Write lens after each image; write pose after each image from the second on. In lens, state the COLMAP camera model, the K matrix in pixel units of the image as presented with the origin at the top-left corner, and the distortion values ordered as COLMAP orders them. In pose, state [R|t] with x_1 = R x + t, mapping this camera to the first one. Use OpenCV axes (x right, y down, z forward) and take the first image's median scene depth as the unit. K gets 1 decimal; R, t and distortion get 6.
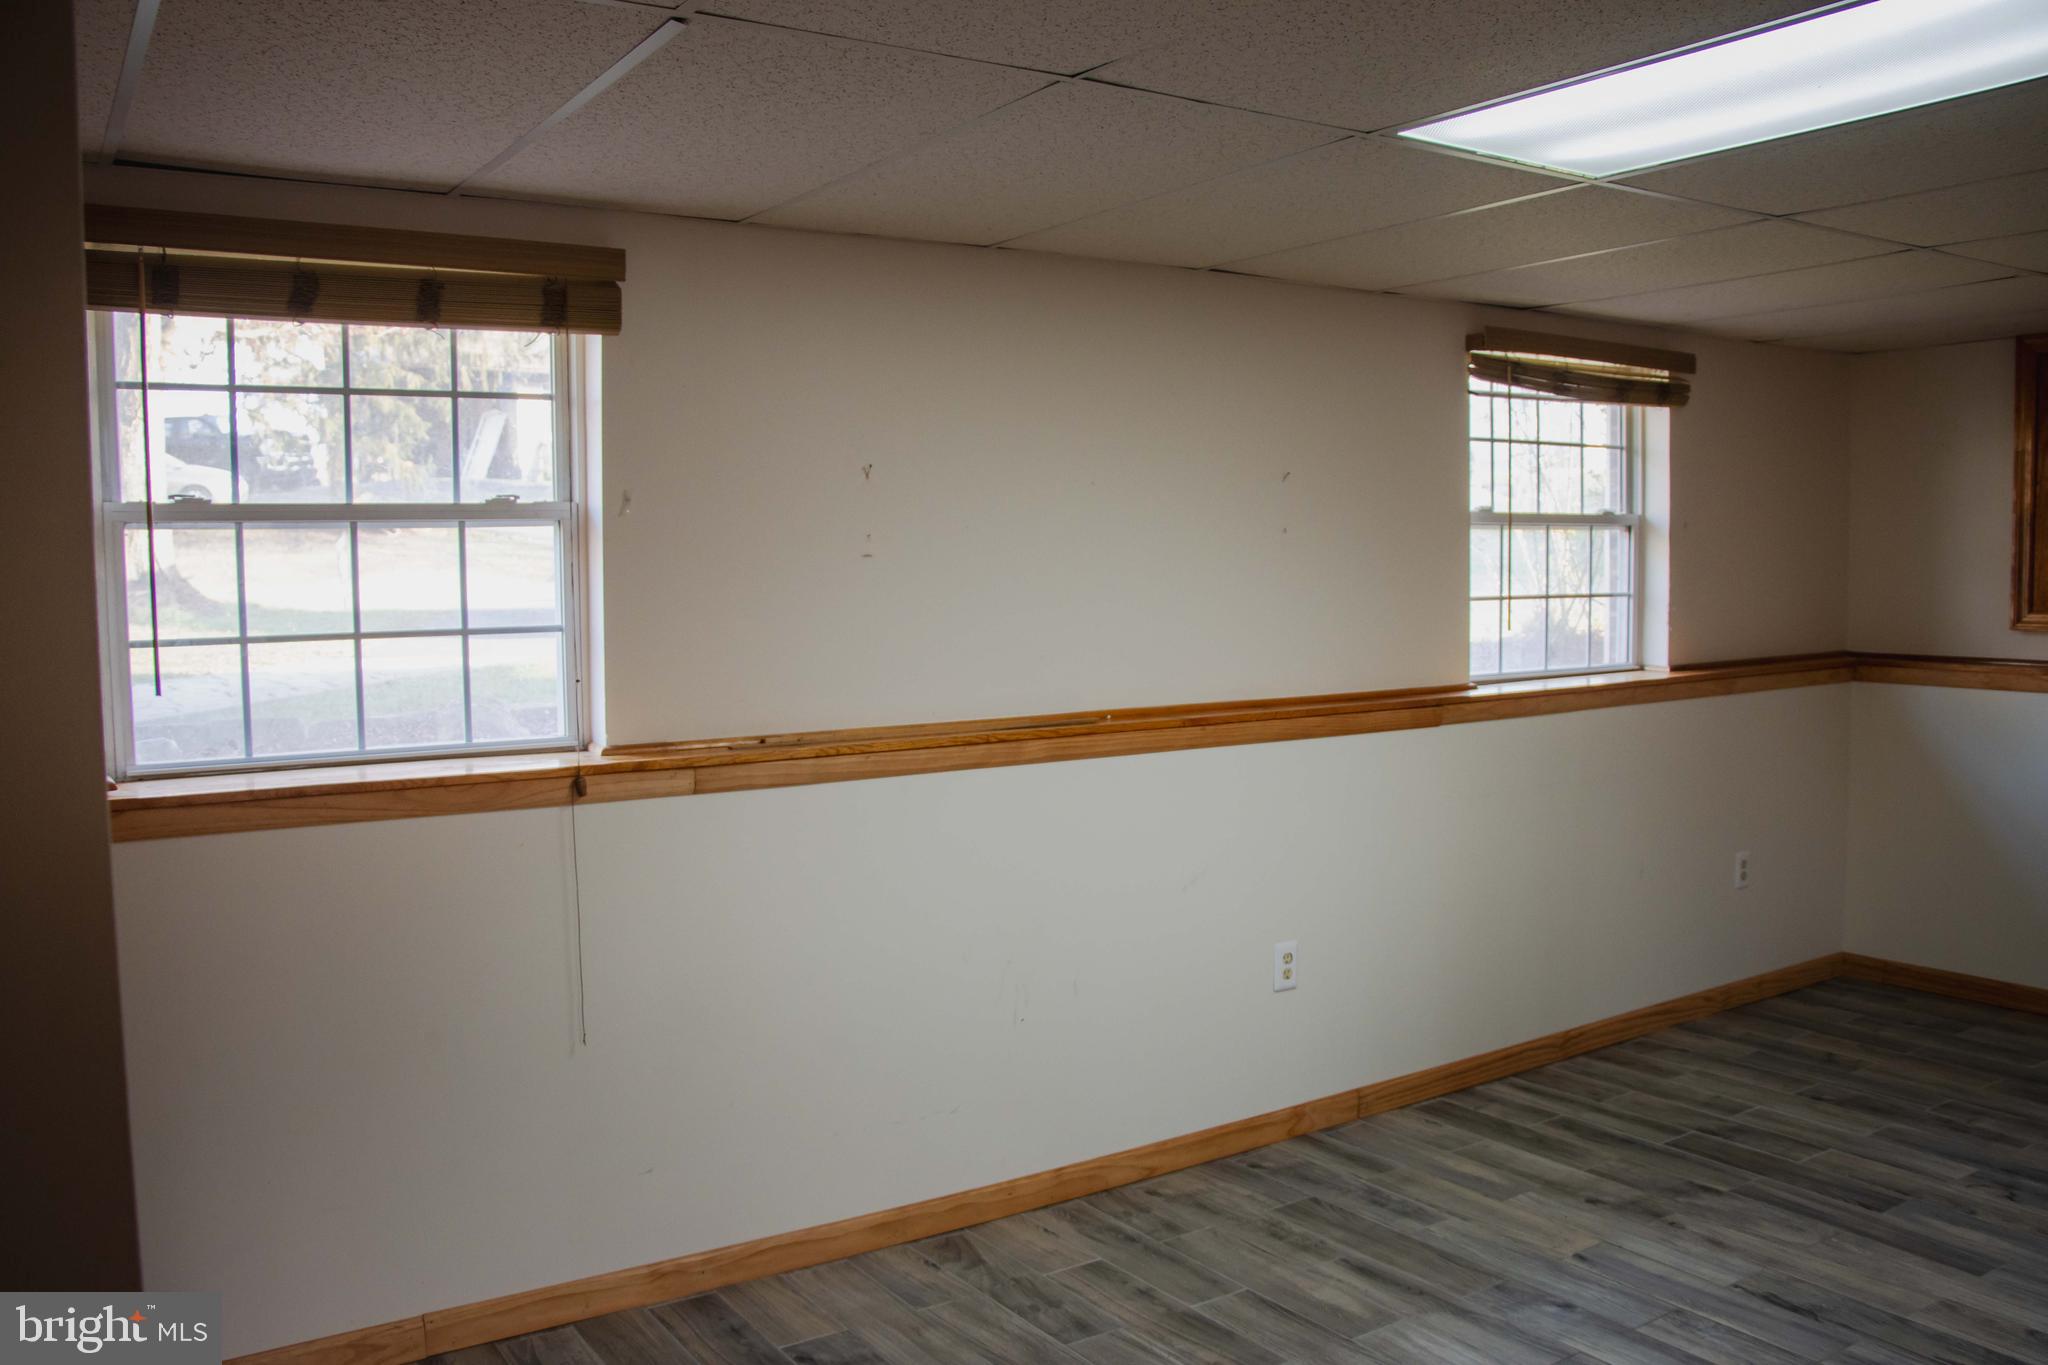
lens RADIAL K [[1693.3, 0, 1018.7], [0, 1693.3, 689.5], [0, 0, 1]] dist [-0.185255, 0.156647]
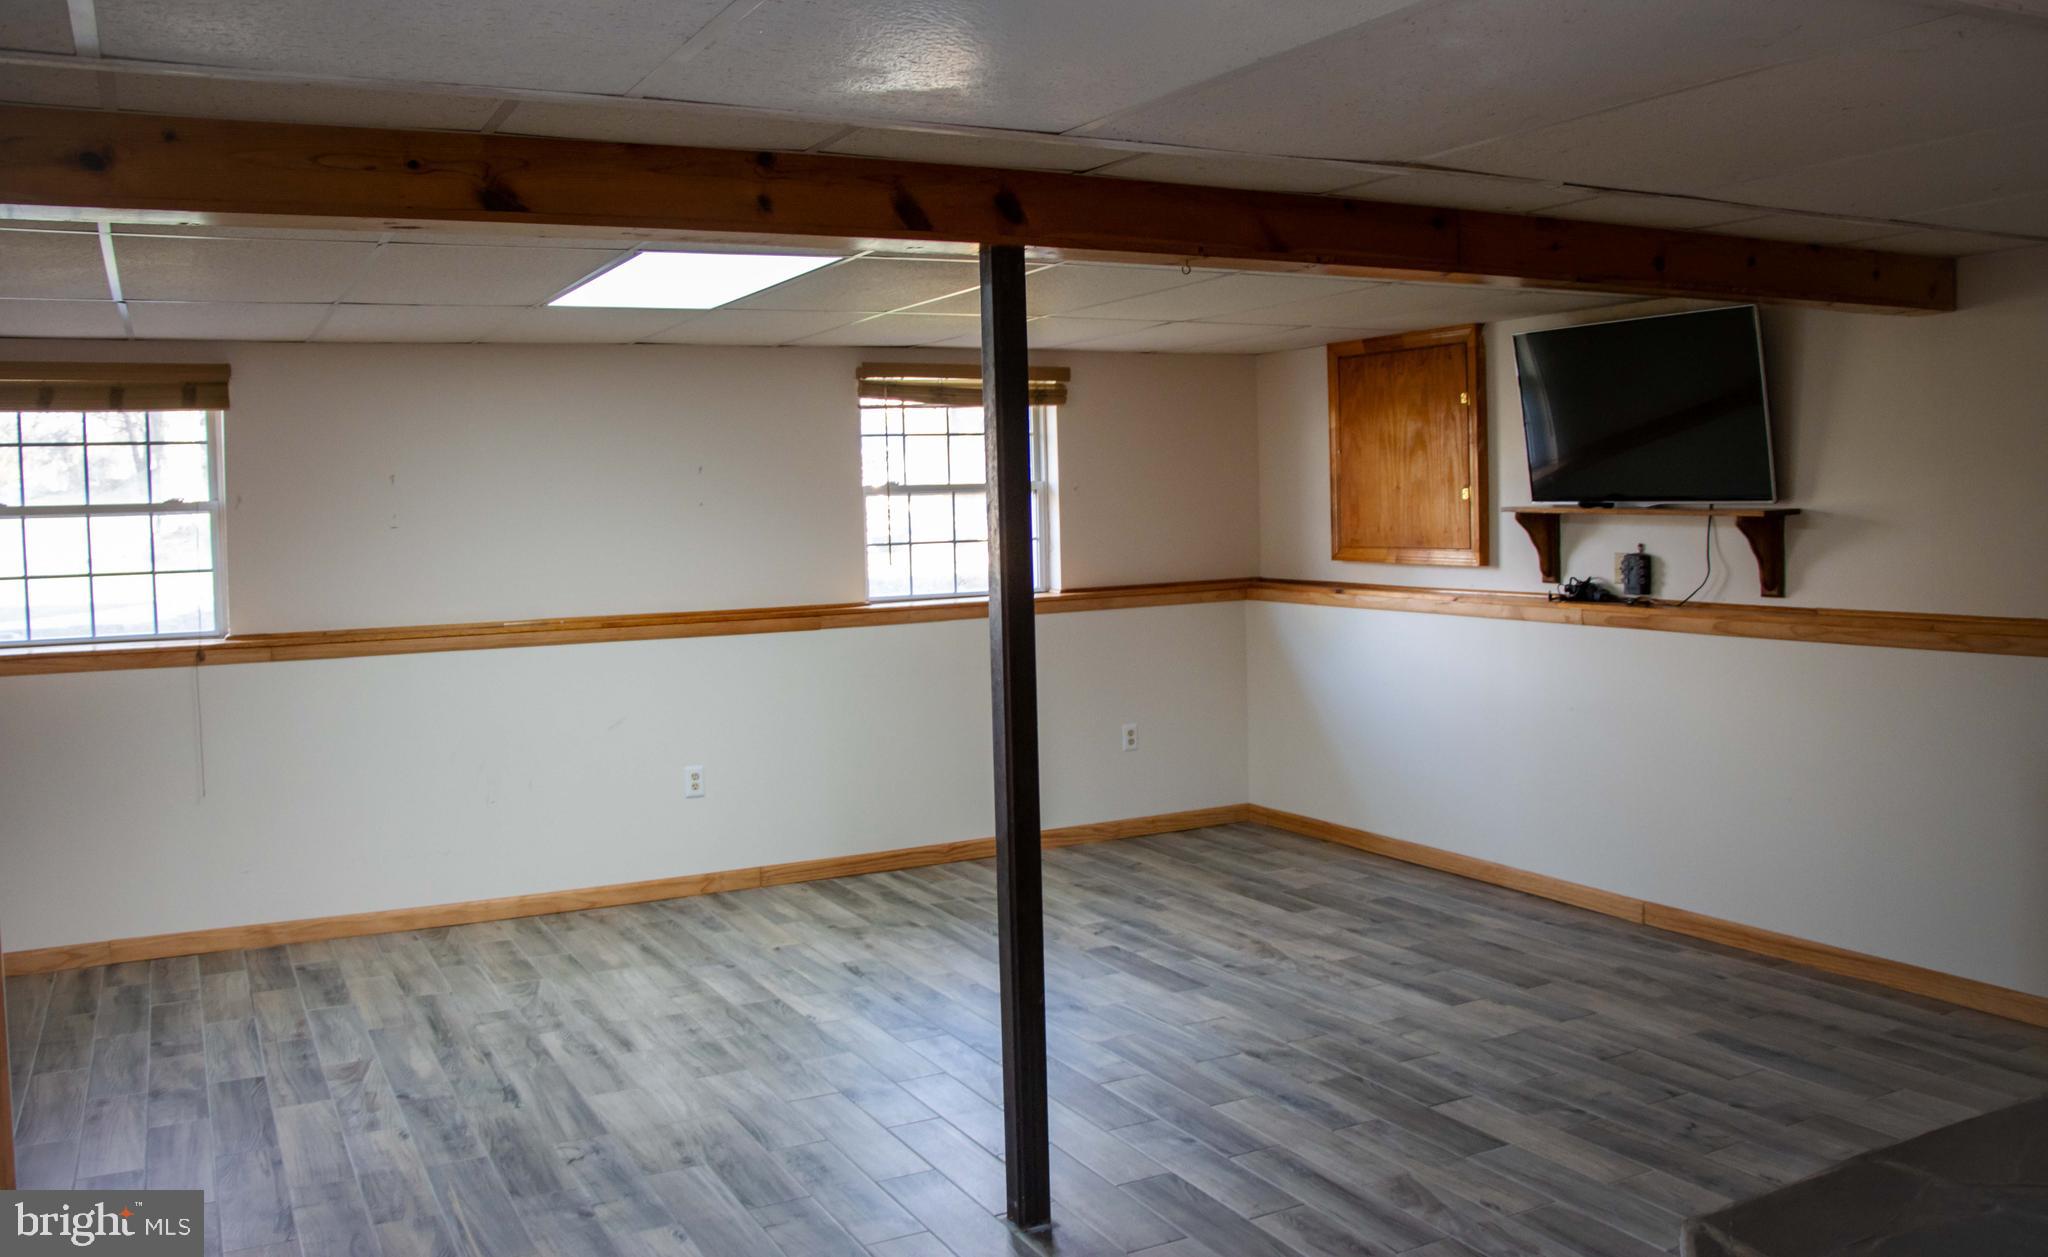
lens RADIAL K [[1696.3, 0, 990.9], [0, 1696.3, 577.0], [0, 0, 1]] dist [-0.131980, 0.013525]
pose [[0.993097, -0.007004, -0.117088, 0.643267], [0.003813, 0.999616, -0.027455, 0.018471], [0.117235, 0.026819, 0.992742, -0.558741]]
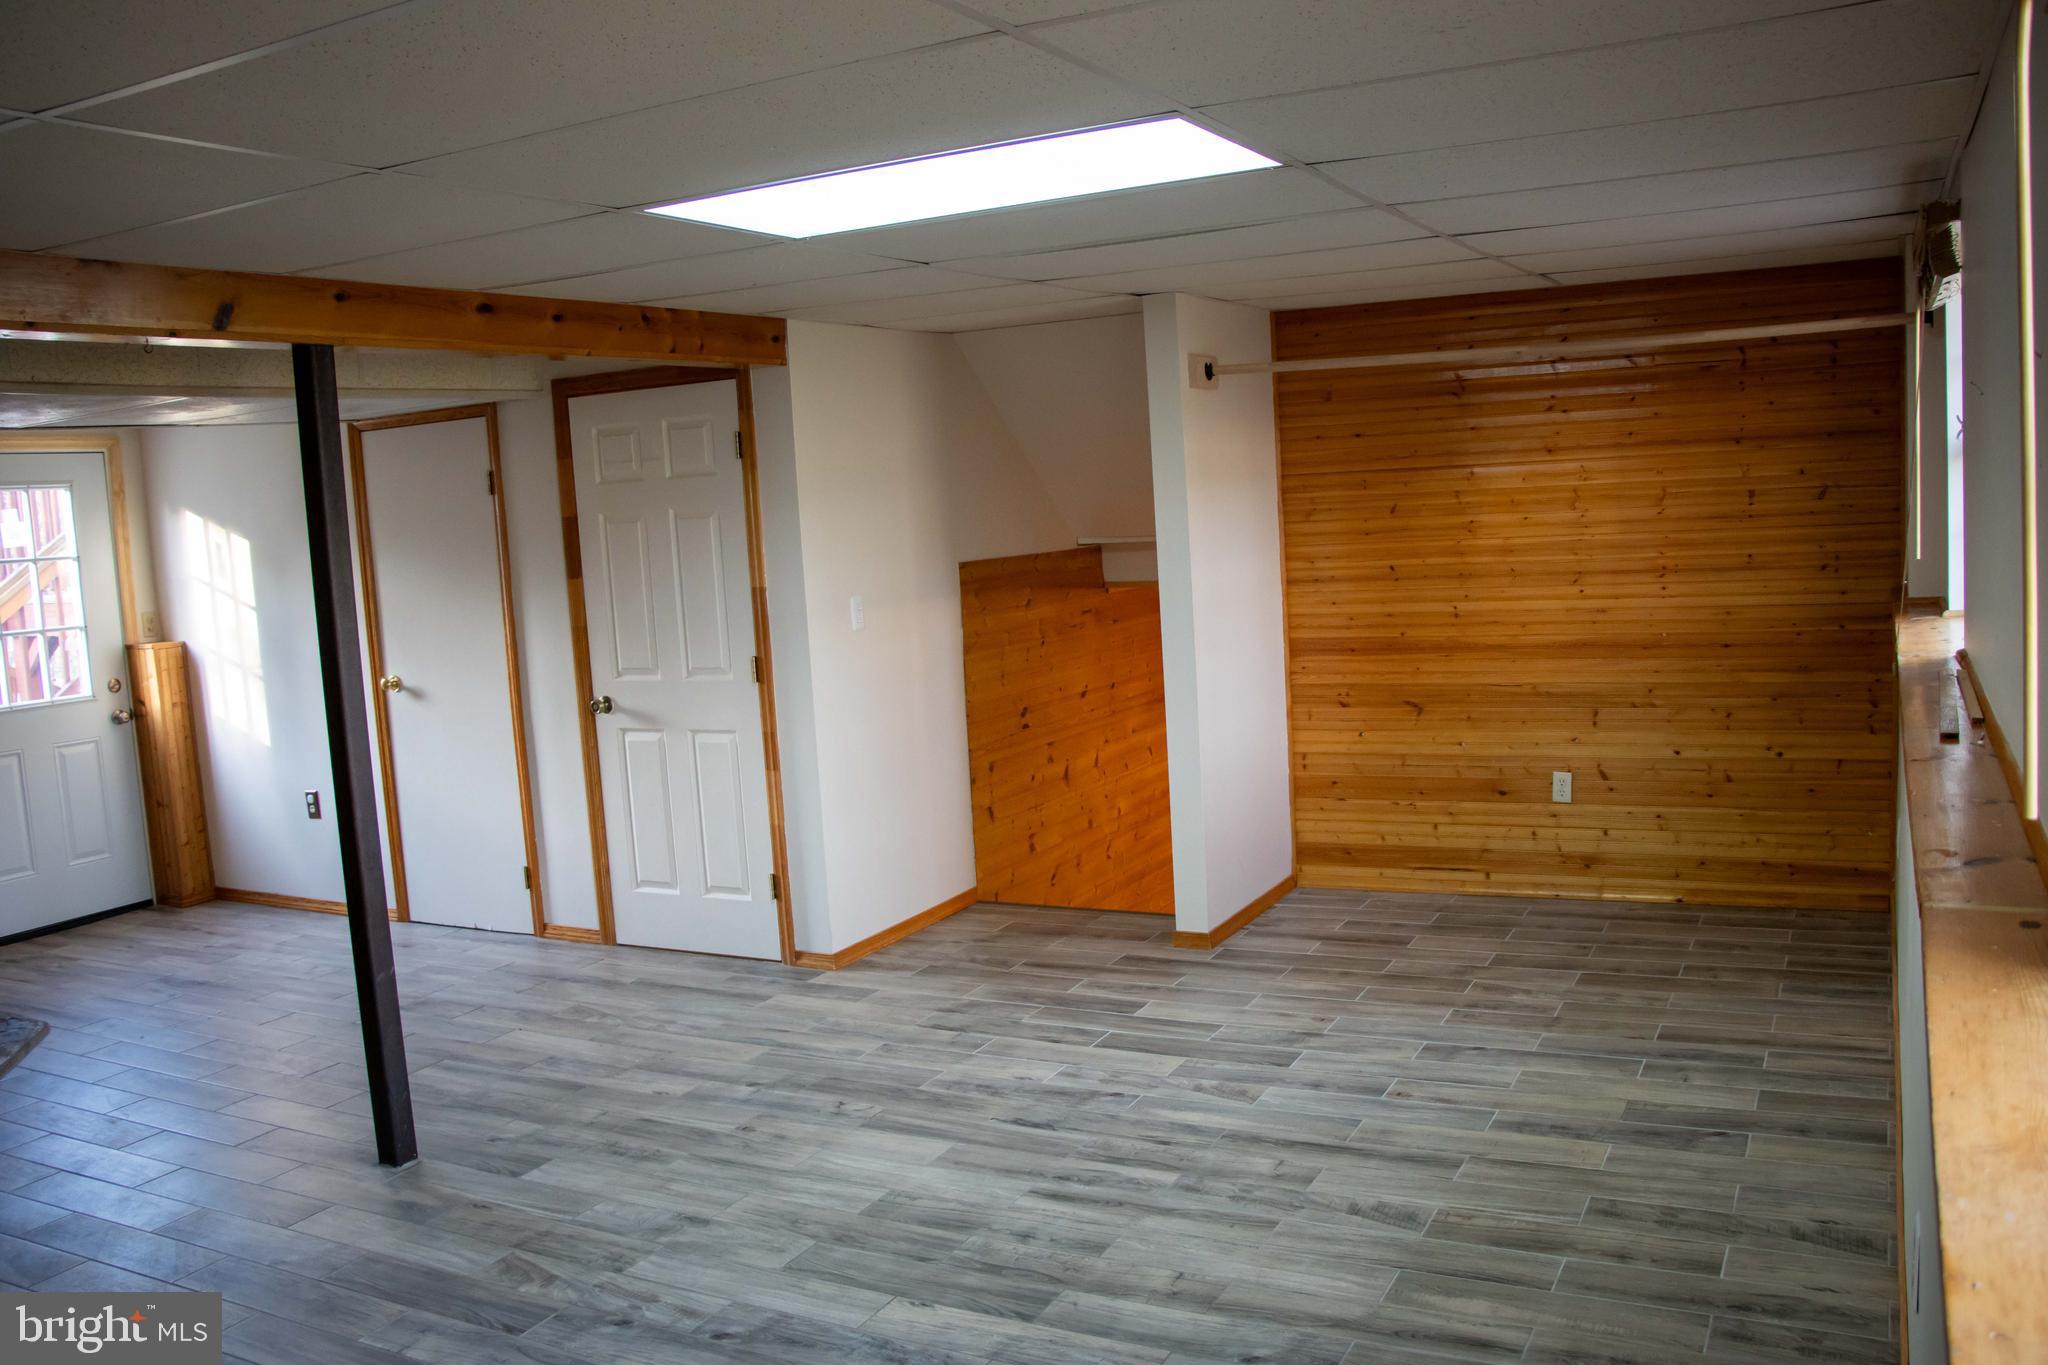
lens RADIAL K [[1693.3, 0, 1018.7], [0, 1693.3, 689.5], [0, 0, 1]] dist [-0.185255, 0.156647]
pose [[-0.874255, 0.121740, -0.469955, 0.663967], [0.037467, 0.982080, 0.184704, -0.131054], [0.484020, 0.143870, -0.863149, 1.334026]]
